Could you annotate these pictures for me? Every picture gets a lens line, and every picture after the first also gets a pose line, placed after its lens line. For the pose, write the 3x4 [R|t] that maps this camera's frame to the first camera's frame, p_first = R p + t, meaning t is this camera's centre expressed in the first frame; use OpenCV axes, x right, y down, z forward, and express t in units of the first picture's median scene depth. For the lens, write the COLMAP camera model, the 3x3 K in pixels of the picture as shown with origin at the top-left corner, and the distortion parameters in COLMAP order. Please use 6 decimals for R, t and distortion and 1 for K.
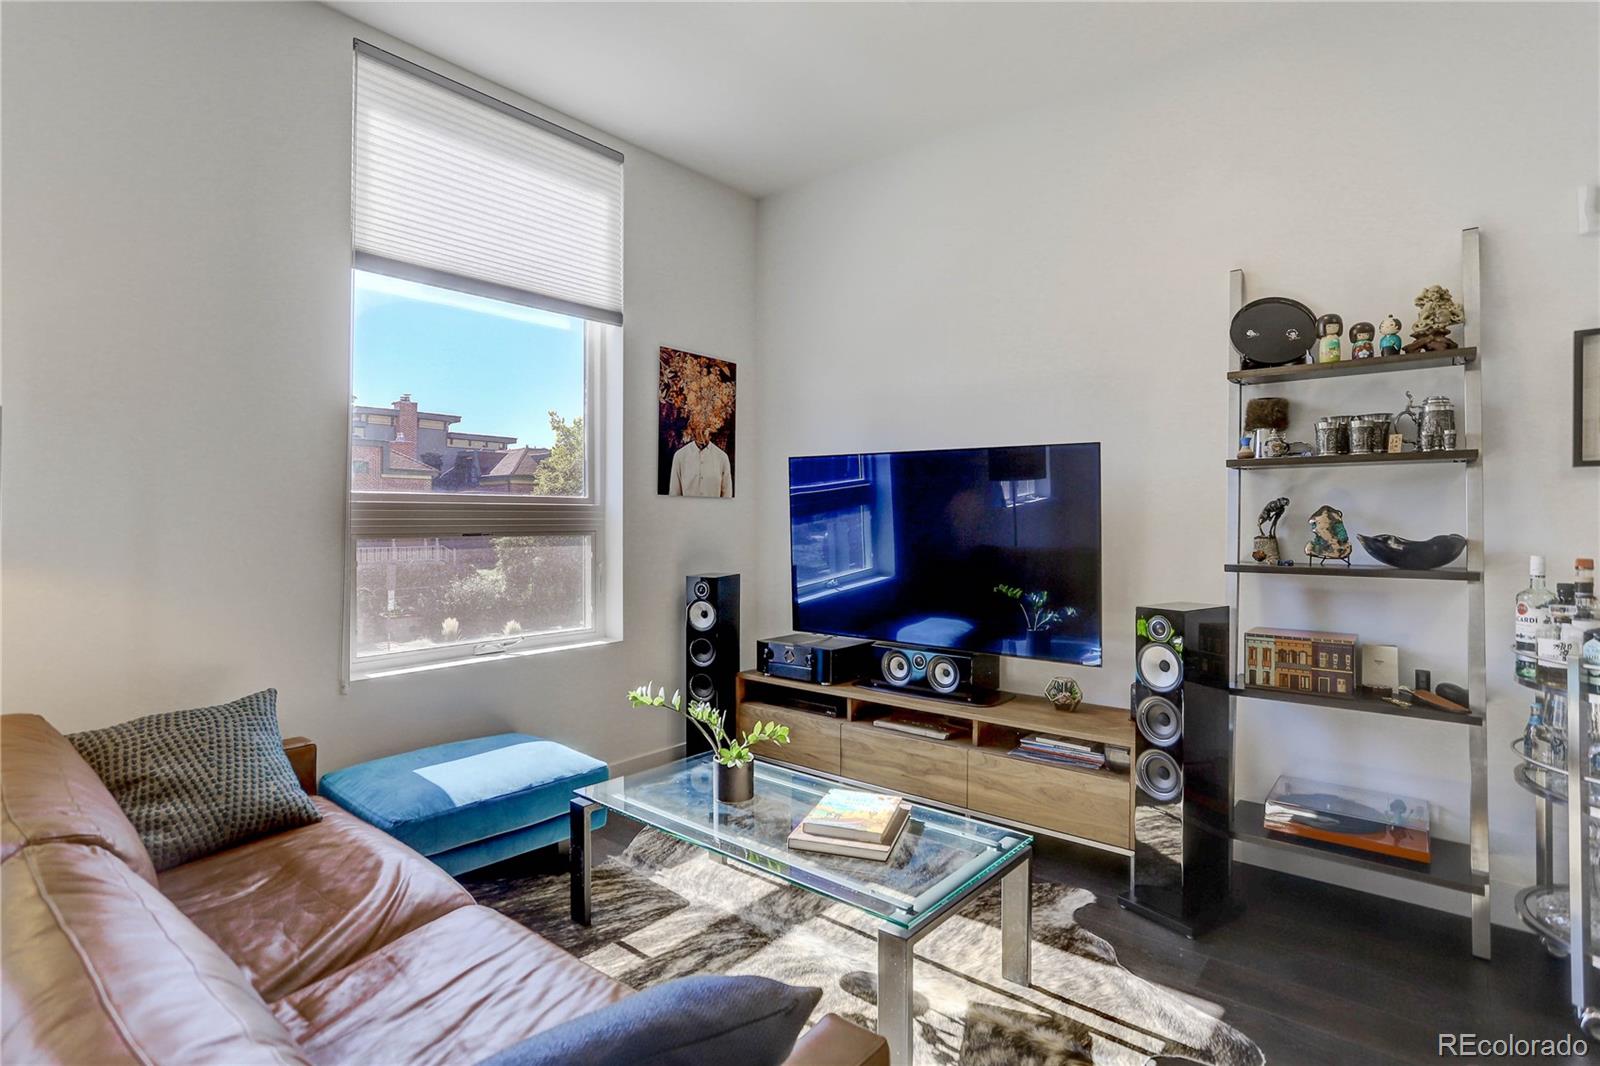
lens RADIAL K [[807.1, 0, 776.3], [0, 807.1, 512.9], [0, 0, 1]] dist [-0.044268, 0.023270]
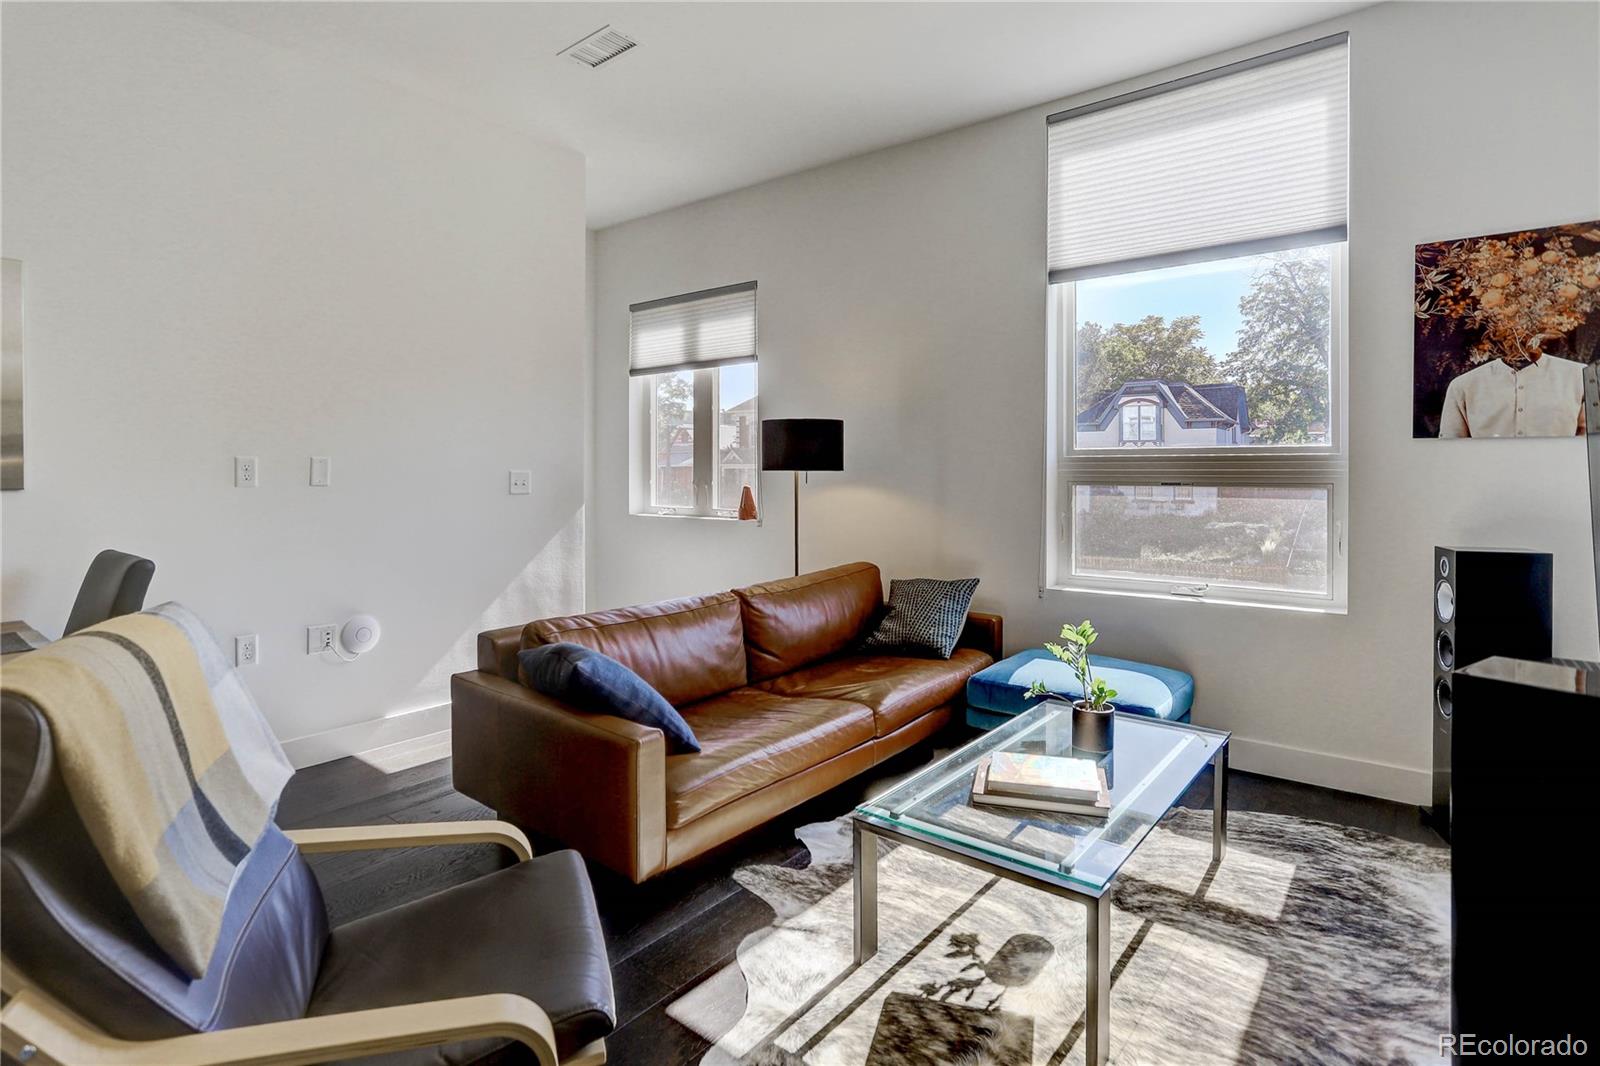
lens RADIAL K [[807.1, 0, 804.9], [0, 807.1, 484.8], [0, 0, 1]] dist [-0.044268, 0.023270]
pose [[0.019765, 0.014626, -0.999698, 0.626353], [0.006422, 0.999871, 0.014756, 0.007081], [0.999784, -0.006711, 0.019668, 0.417526]]
